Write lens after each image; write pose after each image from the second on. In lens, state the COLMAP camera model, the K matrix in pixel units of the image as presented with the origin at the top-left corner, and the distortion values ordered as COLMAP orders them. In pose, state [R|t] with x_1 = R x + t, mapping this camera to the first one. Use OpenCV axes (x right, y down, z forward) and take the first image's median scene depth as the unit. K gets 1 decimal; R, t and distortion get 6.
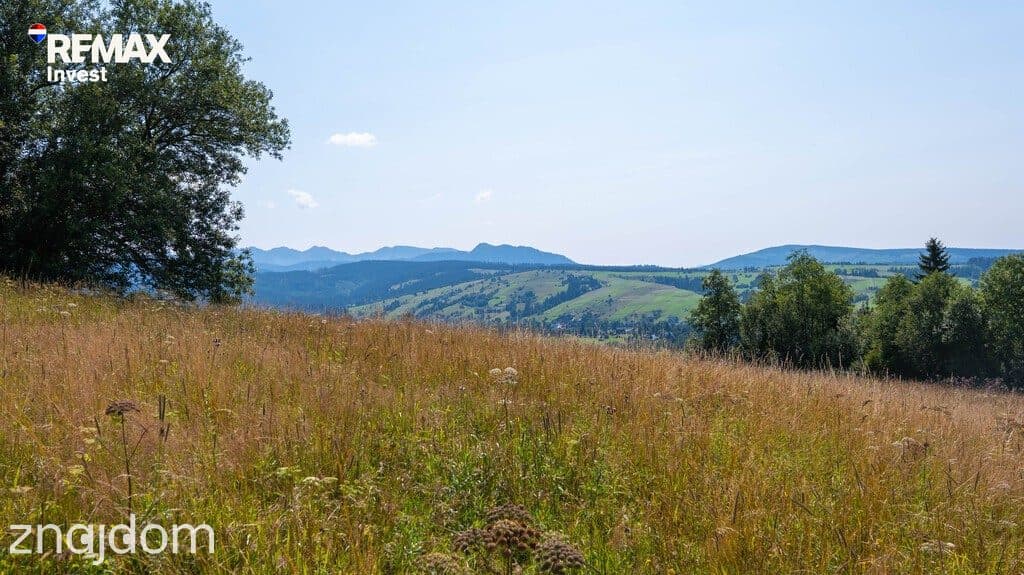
lens RADIAL K [[842.8, 0, 508.2], [0, 842.8, 289.2], [0, 0, 1]] dist [0.010265, -0.005372]
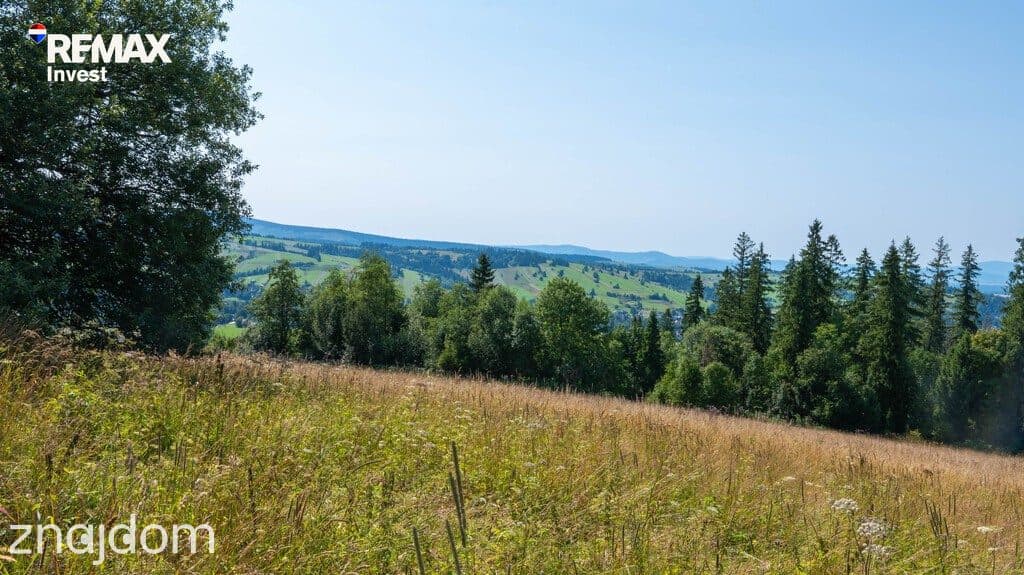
lens RADIAL K [[843.1, 0, 513.1], [0, 843.1, 288.4], [0, 0, 1]] dist [0.006736, 0.003720]
pose [[0.771517, 0.063518, 0.633030, -0.095116], [-0.087864, 0.996107, 0.007136, -0.011214], [-0.630112, -0.061126, 0.774094, 0.033916]]
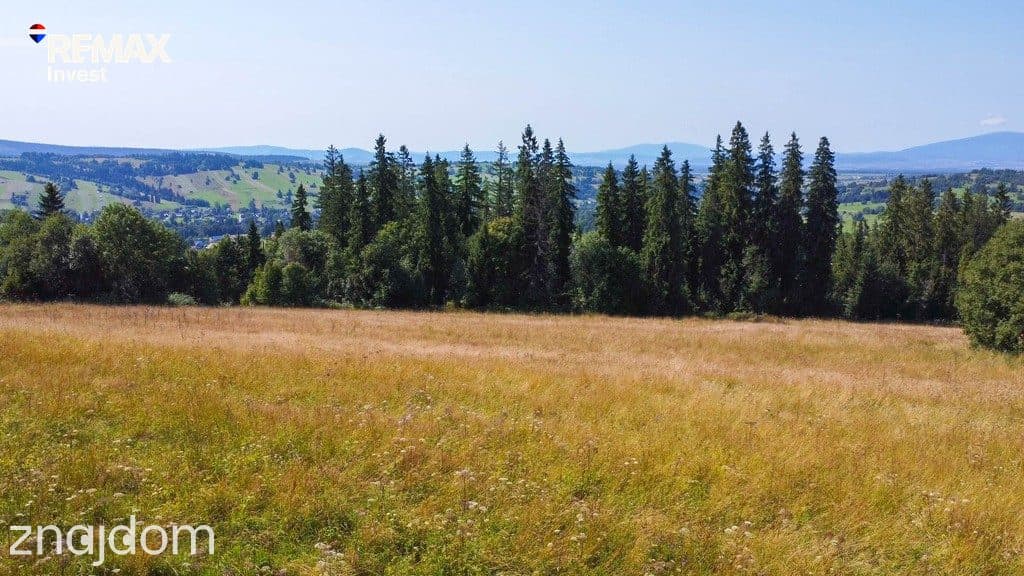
lens RADIAL K [[808.5, 0, 516.8], [0, 808.5, 285.9], [0, 0, 1]] dist [0.003009, -0.001548]
pose [[0.501565, -0.083924, 0.861040, -0.092899], [-0.026179, 0.993355, 0.112071, -0.028622], [-0.864724, -0.078752, 0.496035, -0.097421]]
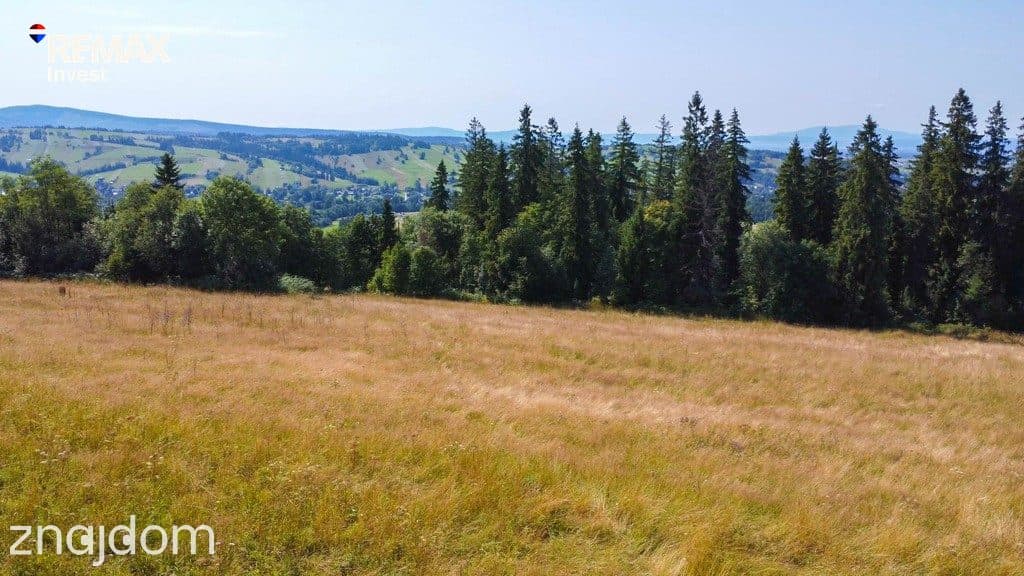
lens RADIAL K [[808.5, 0, 516.8], [0, 808.5, 285.9], [0, 0, 1]] dist [0.003009, -0.001548]
pose [[0.660775, -0.078277, 0.746491, -0.011189], [-0.040562, 0.989370, 0.139649, -0.025680], [-0.749487, -0.122556, 0.650576, -0.050359]]
